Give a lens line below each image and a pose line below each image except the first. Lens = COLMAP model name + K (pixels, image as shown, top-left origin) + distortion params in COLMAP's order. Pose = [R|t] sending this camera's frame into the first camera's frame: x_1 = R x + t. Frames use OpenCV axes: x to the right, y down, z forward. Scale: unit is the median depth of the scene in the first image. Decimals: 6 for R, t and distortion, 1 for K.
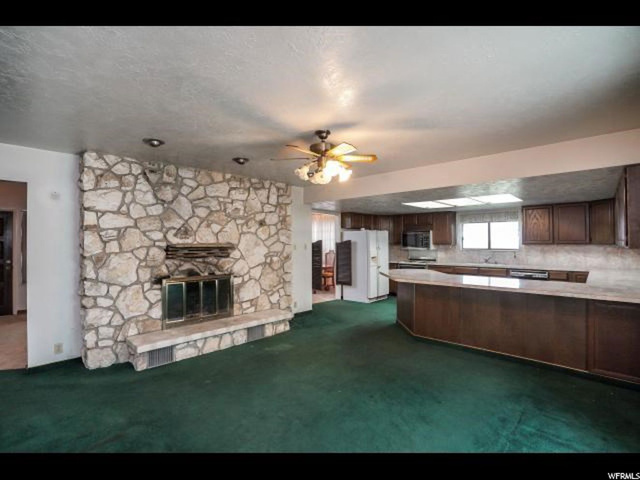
lens RADIAL K [[301.0, 0, 322.4], [0, 301.0, 240.5], [0, 0, 1]] dist [-0.030442, 0.007408]
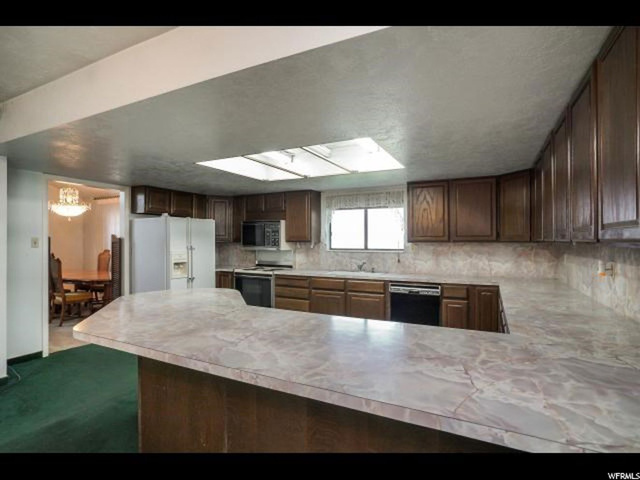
lens RADIAL K [[326.2, 0, 320.4], [0, 326.2, 240.4], [0, 0, 1]] dist [-0.038622, -0.000490]
pose [[0.964451, 0.007838, 0.264147, 0.273215], [-0.008127, 0.999967, 0.000000, 0.009761], [-0.264138, -0.002146, 0.964482, 0.332207]]
